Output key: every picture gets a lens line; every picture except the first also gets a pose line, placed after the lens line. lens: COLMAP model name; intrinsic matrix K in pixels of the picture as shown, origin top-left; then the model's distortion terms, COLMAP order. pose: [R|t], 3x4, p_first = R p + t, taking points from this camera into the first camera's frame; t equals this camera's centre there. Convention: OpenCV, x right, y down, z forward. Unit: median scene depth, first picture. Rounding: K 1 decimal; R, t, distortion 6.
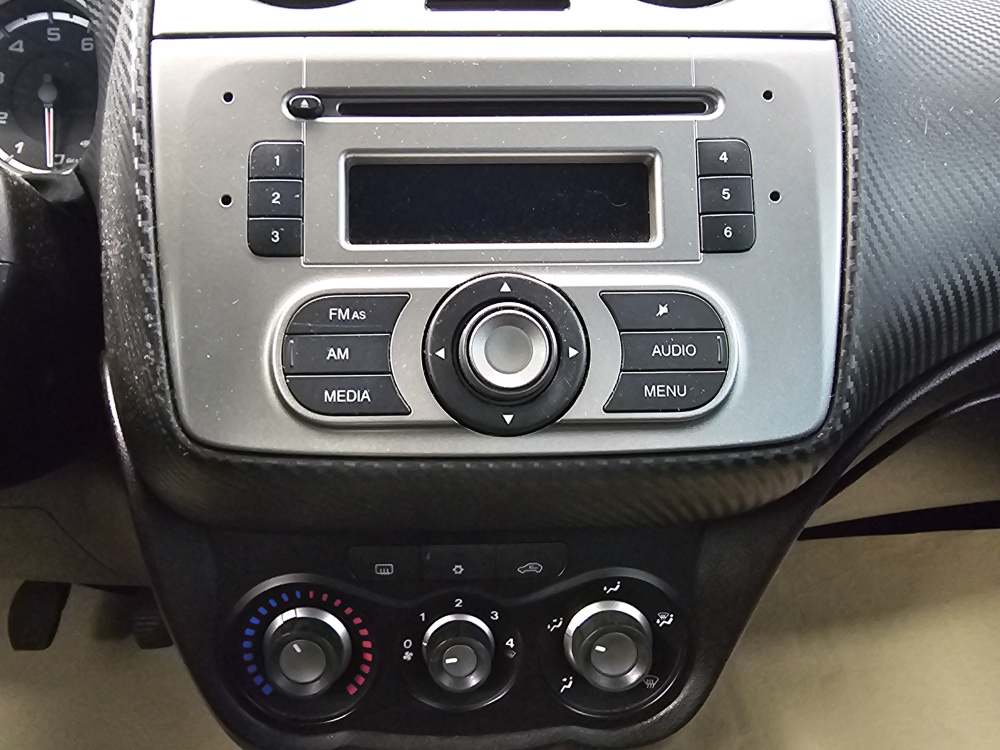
lens RADIAL K [[689.3, 0, 437.5], [0, 689.3, 372.0], [0, 0, 1]] dist [-0.004142, -0.000130]
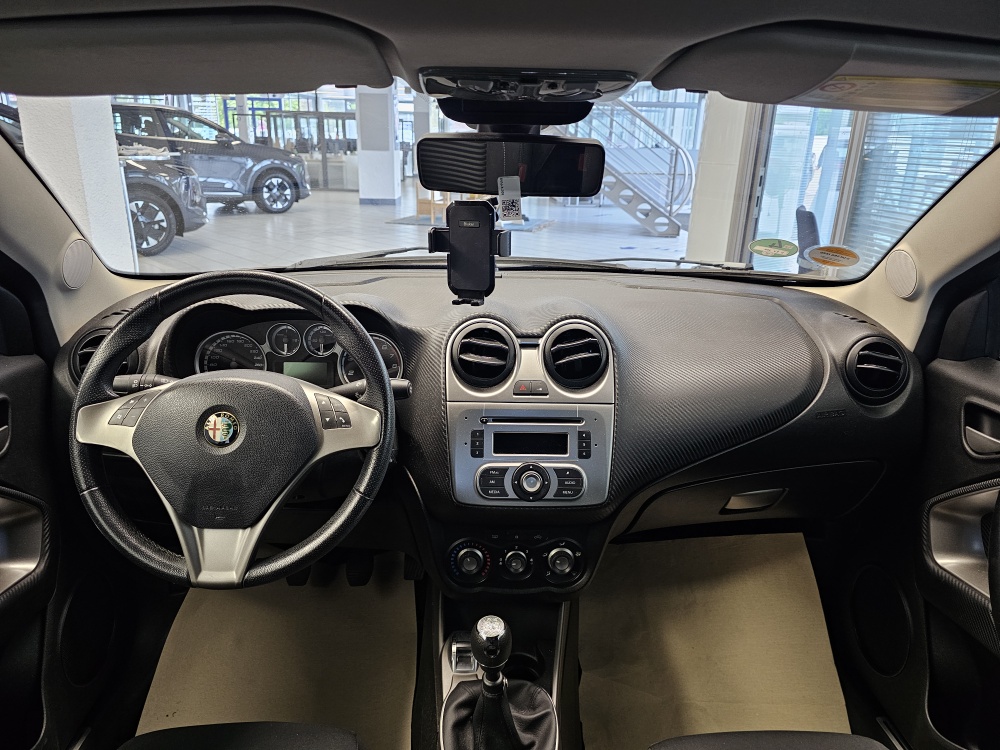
lens RADIAL K [[665.3, 0, 489.0], [0, 665.3, 369.9], [0, 0, 1]] dist [0.102742, -0.118237]
pose [[0.999493, 0.022728, 0.022293, -0.265336], [-0.022291, 0.999558, -0.019659, -0.627081], [-0.022730, 0.019152, 0.999558, -3.097052]]
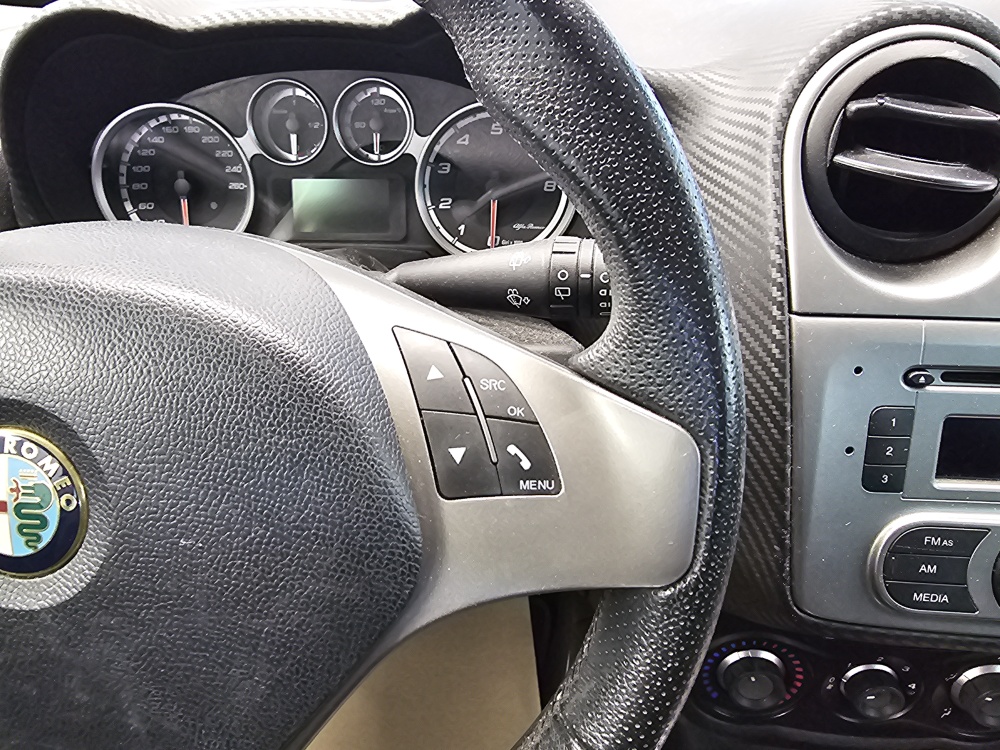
lens RADIAL K [[681.2, 0, 428.5], [0, 681.2, 357.6], [0, 0, 1]] dist [0.001317, -0.000638]
pose [[0.993835, 0.043037, -0.102176, -0.987681], [-0.016845, 0.969499, 0.244517, -0.731424], [0.109583, -0.241288, 0.964247, -0.311516]]
